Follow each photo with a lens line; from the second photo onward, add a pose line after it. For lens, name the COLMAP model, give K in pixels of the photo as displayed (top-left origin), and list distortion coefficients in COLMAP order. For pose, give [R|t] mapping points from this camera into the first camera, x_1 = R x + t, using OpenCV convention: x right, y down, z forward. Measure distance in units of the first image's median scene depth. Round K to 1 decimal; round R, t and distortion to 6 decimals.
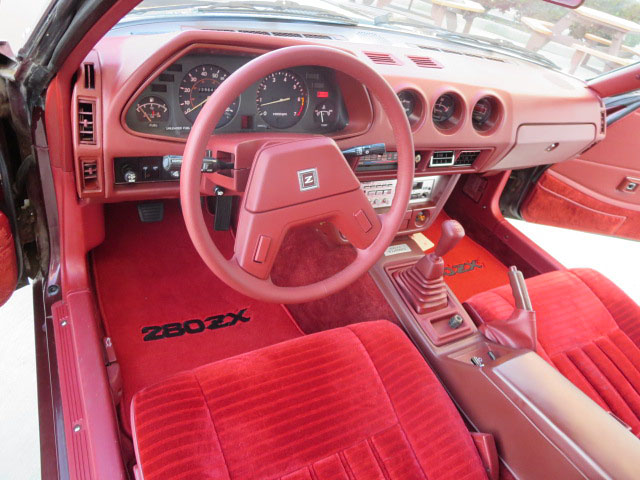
lens RADIAL K [[440.8, 0, 316.7], [0, 440.8, 236.7], [0, 0, 1]] dist [-0.054680, 0.021508]
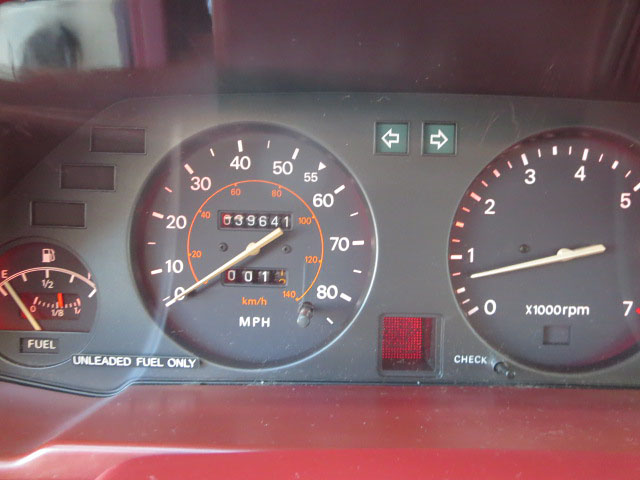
lens RADIAL K [[440.8, 0, 322.2], [0, 440.8, 240.5], [0, 0, 1]] dist [-0.054680, 0.021508]
pose [[0.837343, -0.029117, -0.545902, -0.061111], [-0.153119, 0.946120, -0.285328, -0.229295], [0.524796, 0.322506, 0.787768, 0.735380]]
